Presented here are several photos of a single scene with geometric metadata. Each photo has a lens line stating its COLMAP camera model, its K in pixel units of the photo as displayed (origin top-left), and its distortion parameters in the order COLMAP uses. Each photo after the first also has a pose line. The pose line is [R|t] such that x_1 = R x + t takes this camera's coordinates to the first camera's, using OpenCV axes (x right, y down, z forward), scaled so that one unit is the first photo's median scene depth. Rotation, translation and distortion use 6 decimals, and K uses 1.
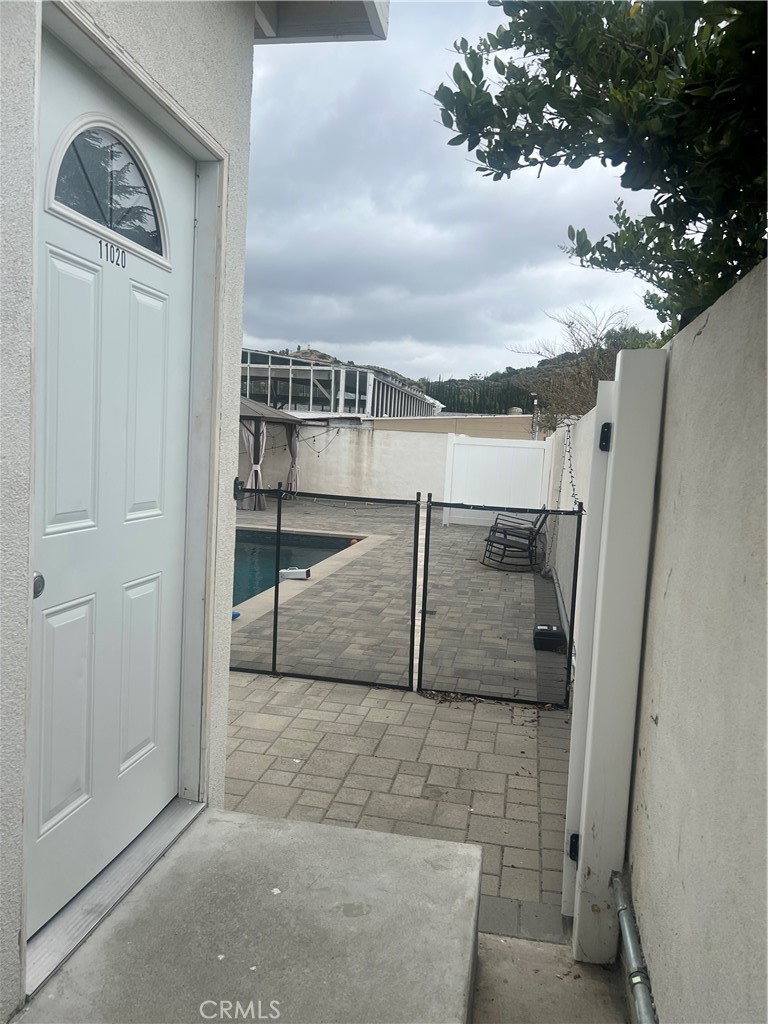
lens RADIAL K [[774.6, 0, 384.2], [0, 774.6, 513.0], [0, 0, 1]] dist [0.011593, 0.001228]
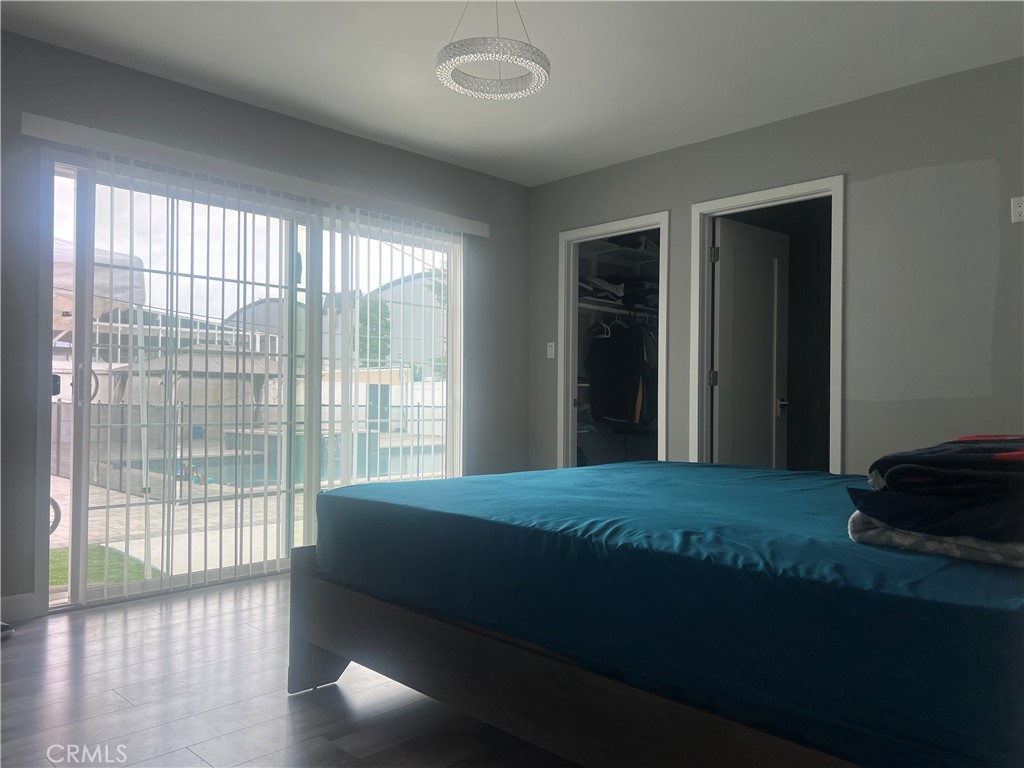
lens RADIAL K [[774.6, 0, 512.9], [0, 774.6, 386.9], [0, 0, 1]] dist [0.011593, 0.001228]
pose [[0.559111, -0.043111, 0.827971, -0.873144], [0.099037, 0.994970, -0.015071, -0.037952], [-0.823156, 0.090427, 0.560568, -0.053266]]
